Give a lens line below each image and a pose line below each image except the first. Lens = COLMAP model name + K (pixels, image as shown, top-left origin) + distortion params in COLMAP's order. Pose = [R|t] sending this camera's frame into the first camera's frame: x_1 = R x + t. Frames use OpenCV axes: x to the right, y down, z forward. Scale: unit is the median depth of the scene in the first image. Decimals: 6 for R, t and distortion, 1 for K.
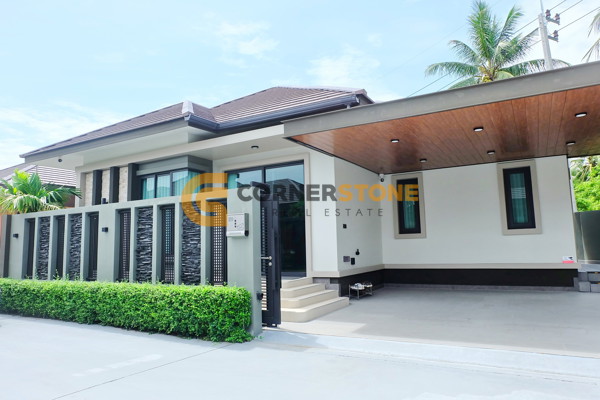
lens RADIAL K [[412.8, 0, 296.5], [0, 412.8, 198.1], [0, 0, 1]] dist [-0.065858, 0.062303]
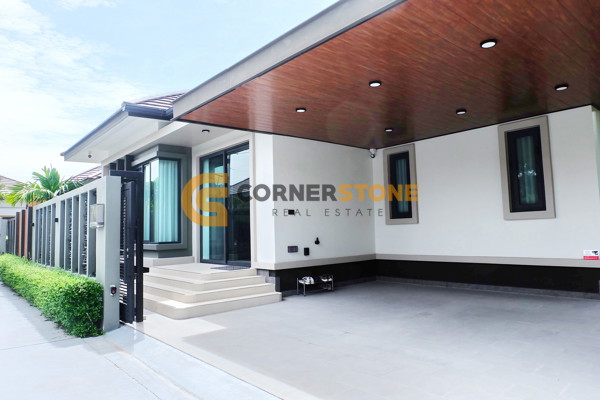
lens RADIAL K [[412.8, 0, 300.3], [0, 412.8, 198.7], [0, 0, 1]] dist [-0.065858, 0.062303]
pose [[0.941447, -0.027690, -0.336021, 0.412027], [0.044688, 0.998077, 0.042959, 0.001930], [0.334186, -0.055460, 0.940874, 0.165994]]
